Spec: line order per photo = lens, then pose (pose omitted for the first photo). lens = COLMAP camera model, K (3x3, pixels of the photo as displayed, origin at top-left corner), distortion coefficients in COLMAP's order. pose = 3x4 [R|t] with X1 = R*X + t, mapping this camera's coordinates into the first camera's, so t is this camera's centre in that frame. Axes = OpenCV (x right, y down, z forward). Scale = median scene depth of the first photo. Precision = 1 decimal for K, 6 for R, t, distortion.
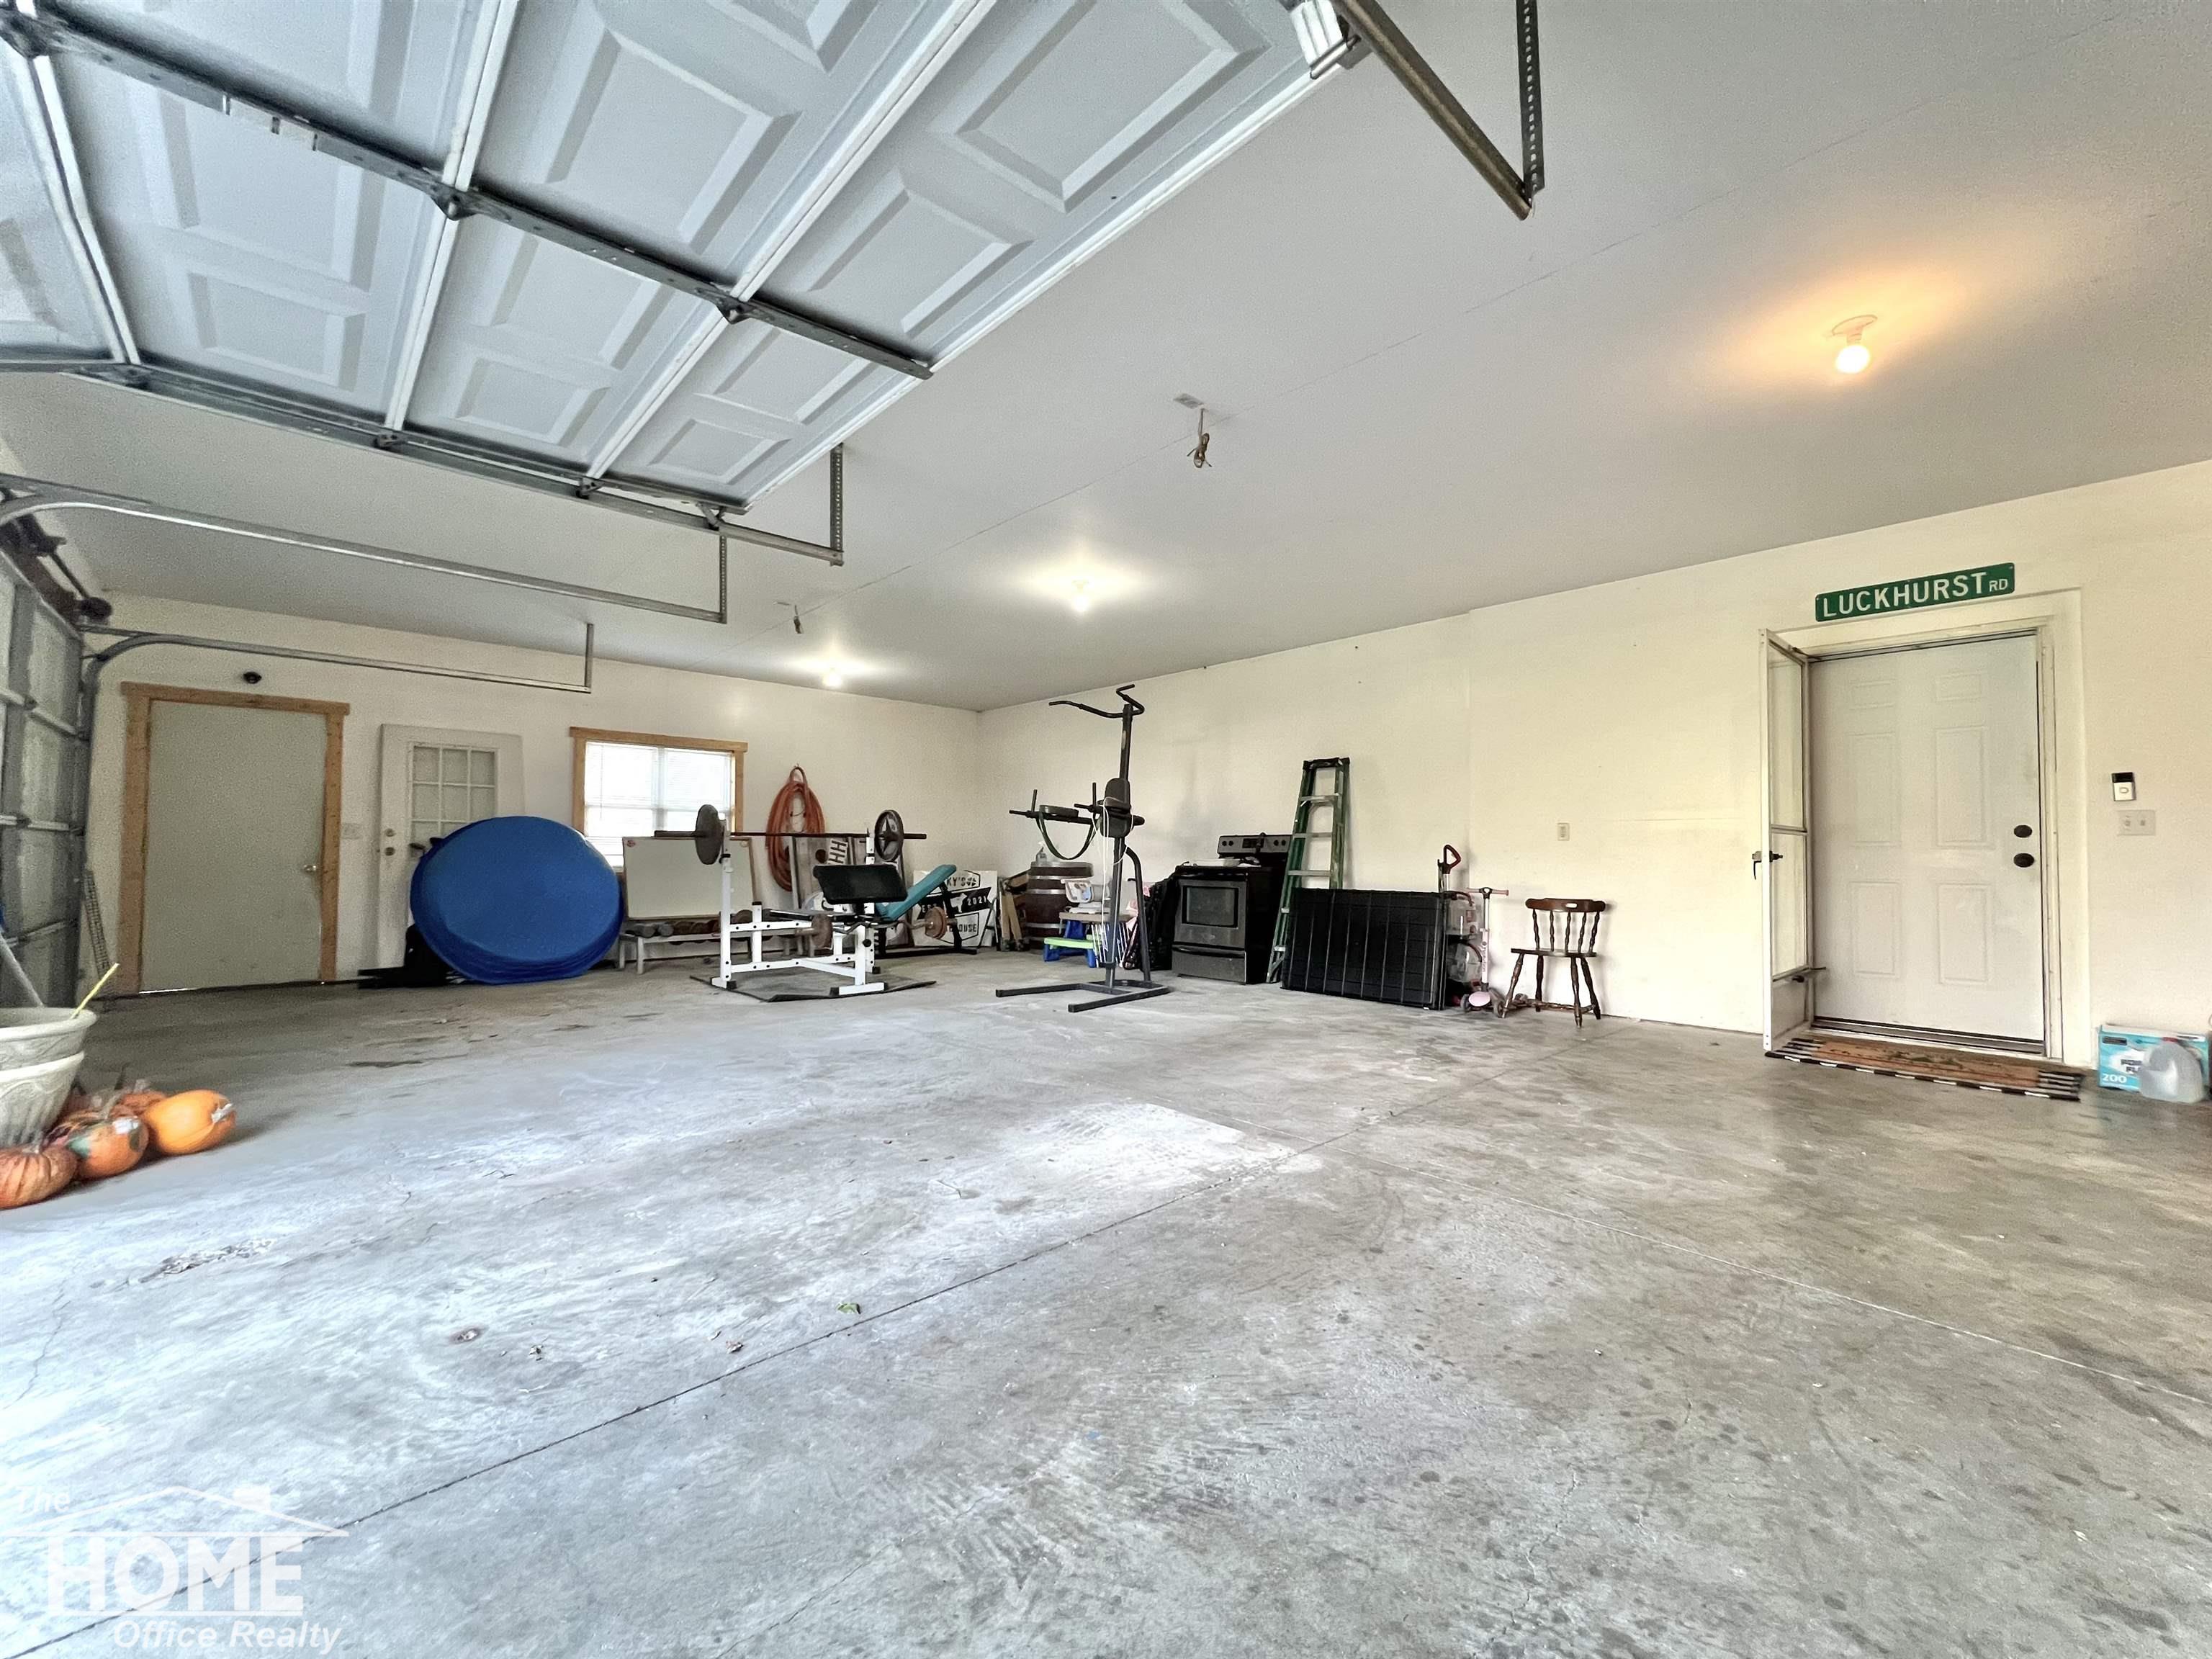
lens RADIAL K [[883.2, 0, 1108.7], [0, 883.2, 832.1], [0, 0, 1]] dist [-0.000437, 0.000504]
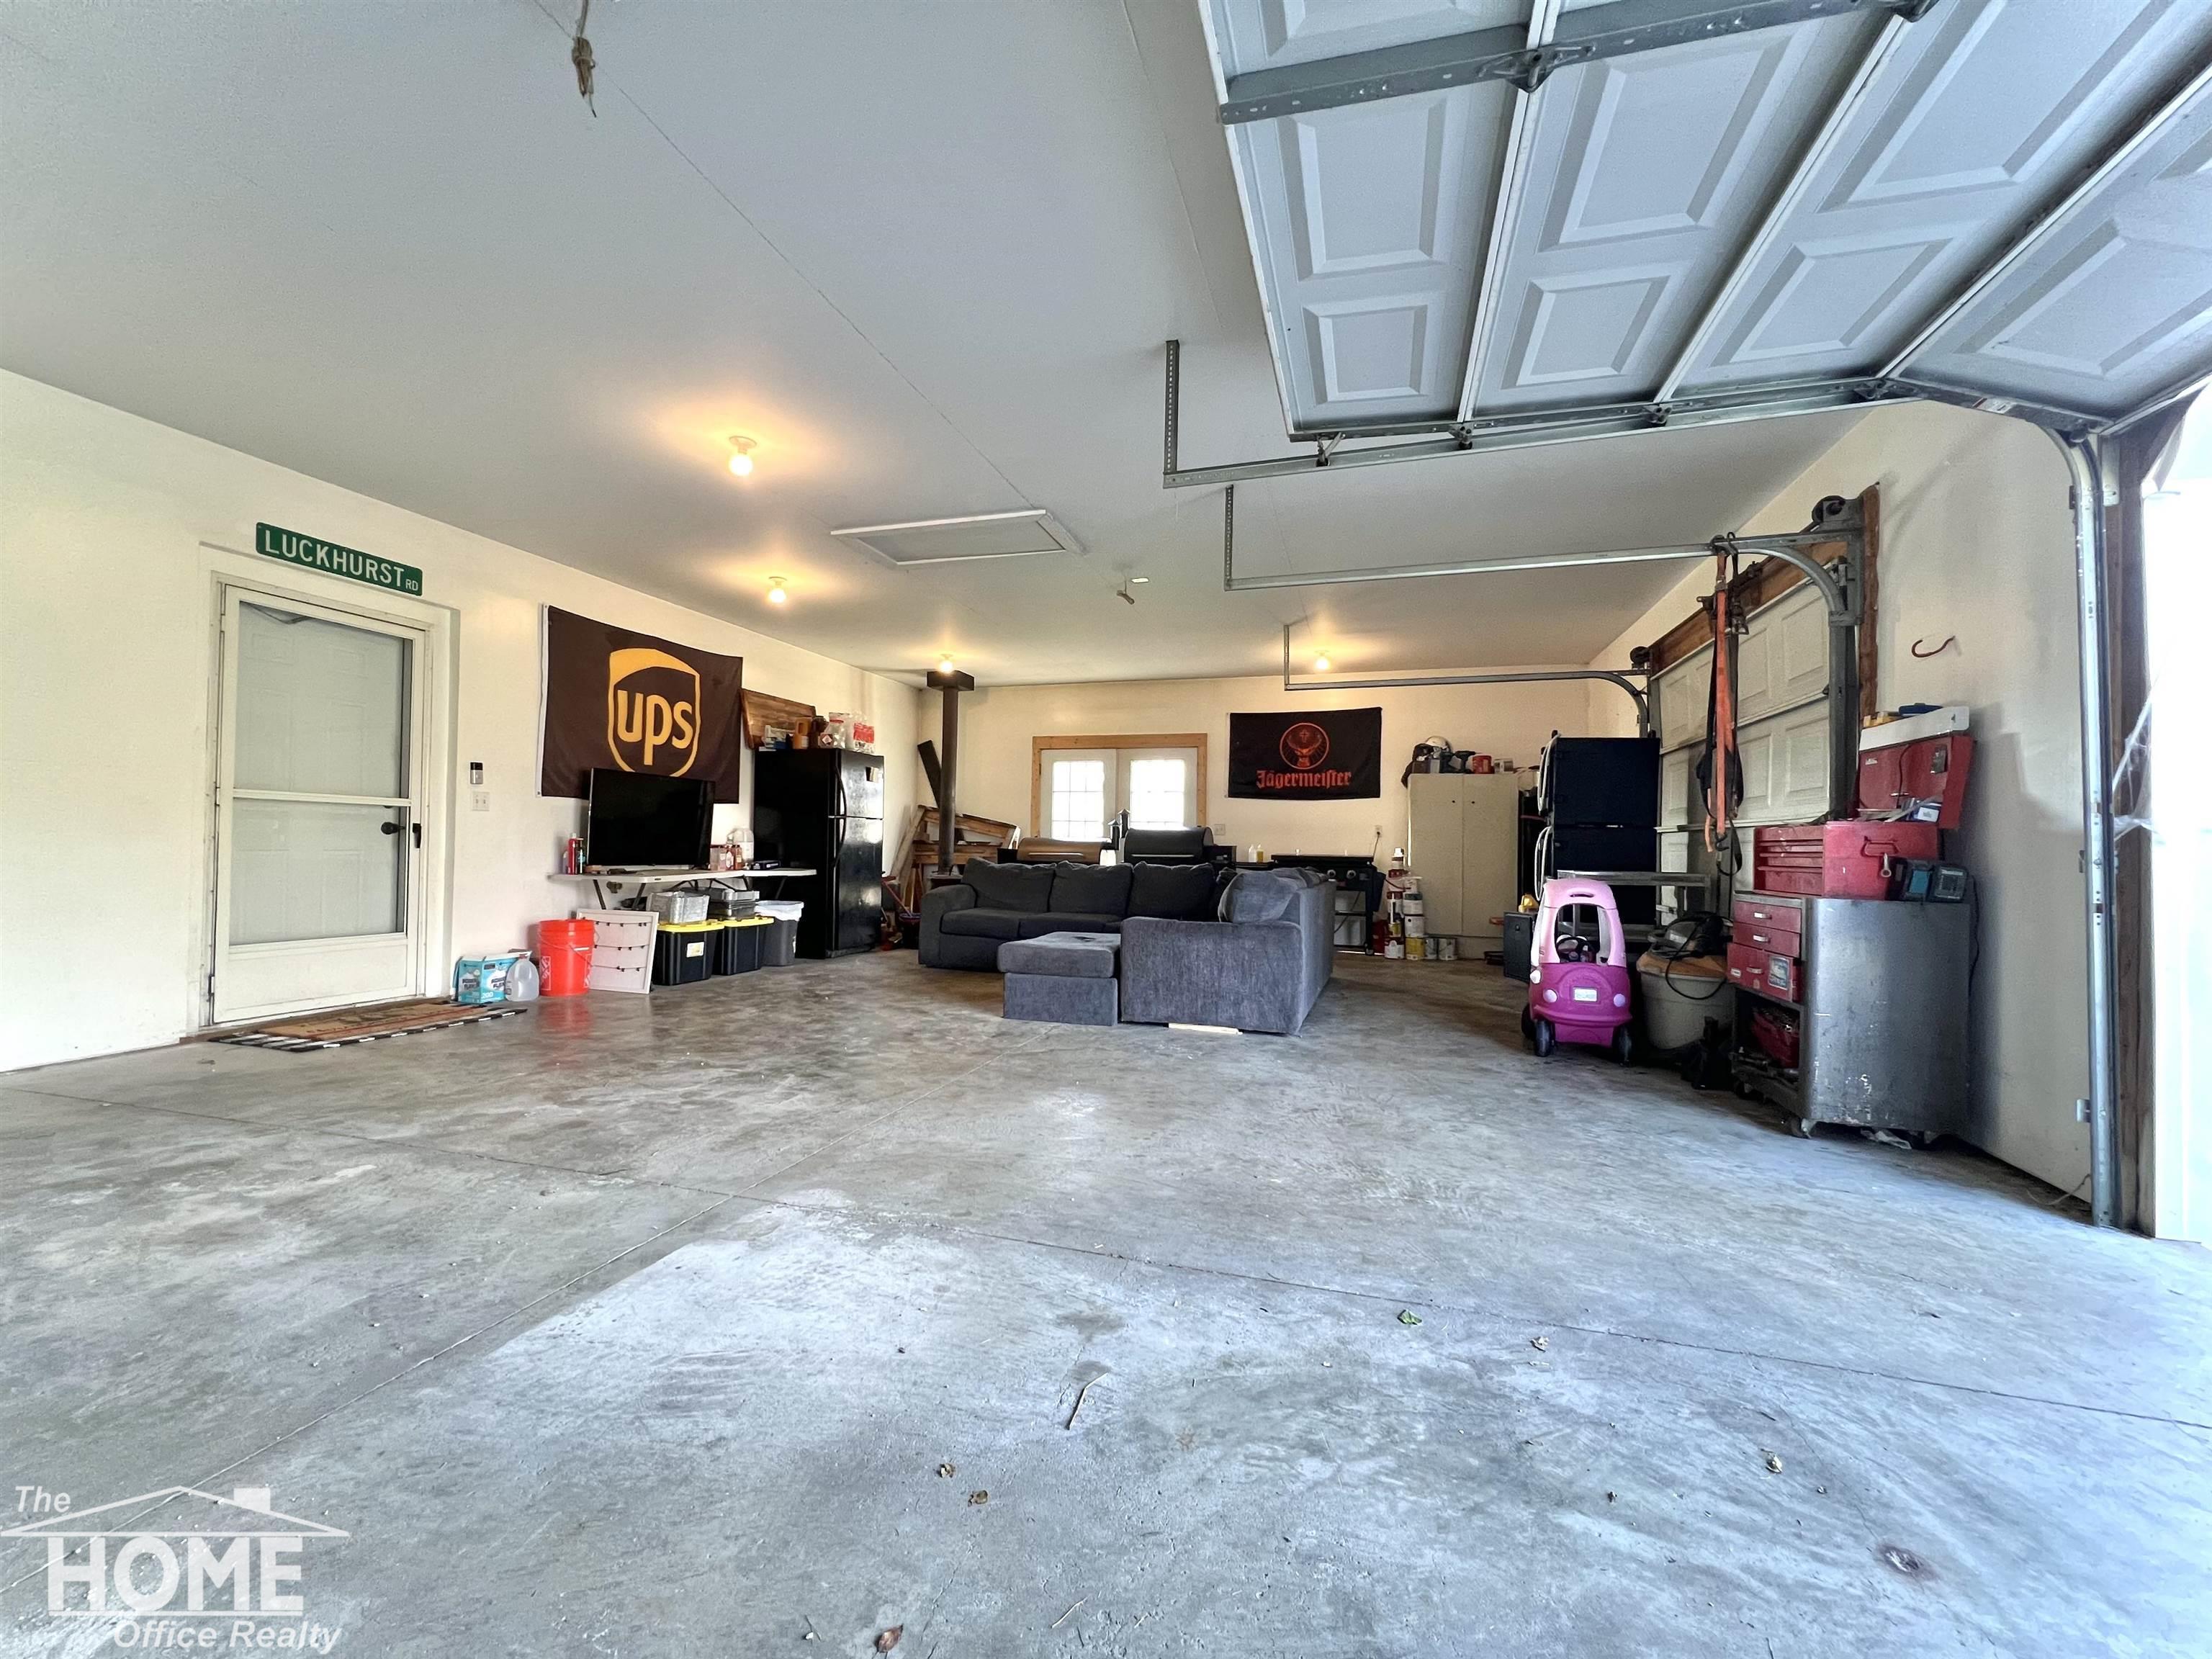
lens RADIAL K [[883.2, 0, 1108.7], [0, 883.2, 832.1], [0, 0, 1]] dist [-0.000437, 0.000504]
pose [[-0.499956, -0.000061, 0.866051, -0.371319], [-0.041108, 0.998875, -0.023661, 0.023169], [-0.865074, -0.047431, -0.499396, 0.694210]]
